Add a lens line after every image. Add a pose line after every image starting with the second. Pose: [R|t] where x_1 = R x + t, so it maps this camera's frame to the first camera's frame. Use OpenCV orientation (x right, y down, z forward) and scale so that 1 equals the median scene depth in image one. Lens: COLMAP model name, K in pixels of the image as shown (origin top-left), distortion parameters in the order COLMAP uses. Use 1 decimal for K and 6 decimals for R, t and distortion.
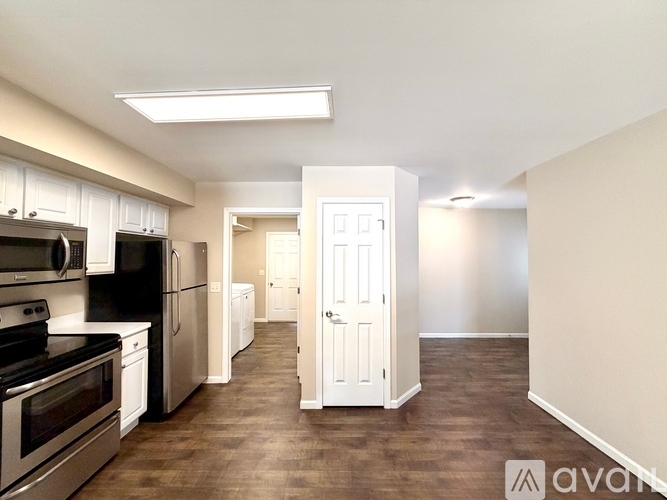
lens RADIAL K [[267.2, 0, 332.1], [0, 267.2, 252.4], [0, 0, 1]] dist [0.003300, 0.000639]
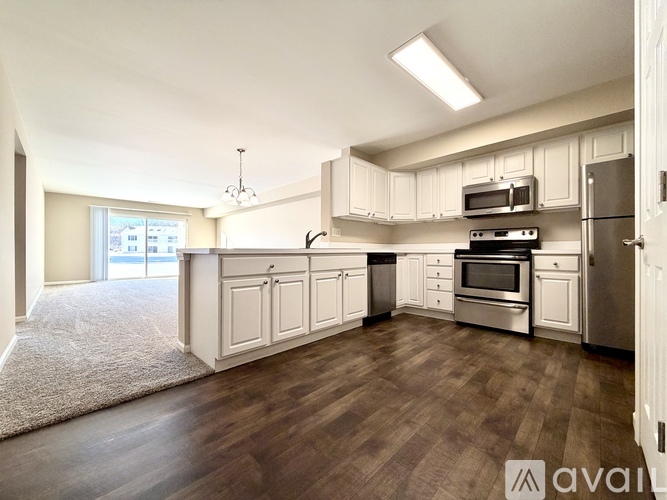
lens RADIAL K [[267.2, 0, 332.4], [0, 267.2, 250.8], [0, 0, 1]] dist [0.003300, 0.000639]
pose [[-0.701033, -0.002503, -0.713125, 0.672360], [0.009999, 0.999861, -0.013339, 0.248225], [0.713059, -0.016482, -0.700910, 0.958849]]
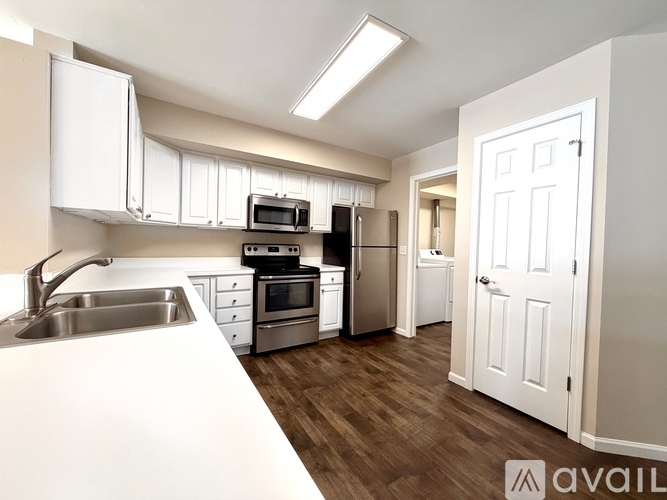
lens RADIAL K [[267.2, 0, 331.5], [0, 267.2, 251.6], [0, 0, 1]] dist [0.003300, 0.000639]
pose [[0.532134, 0.034167, -0.845971, 0.426462], [-0.008144, 0.999346, 0.035238, 0.120673], [0.846621, -0.011861, 0.532064, 0.184427]]
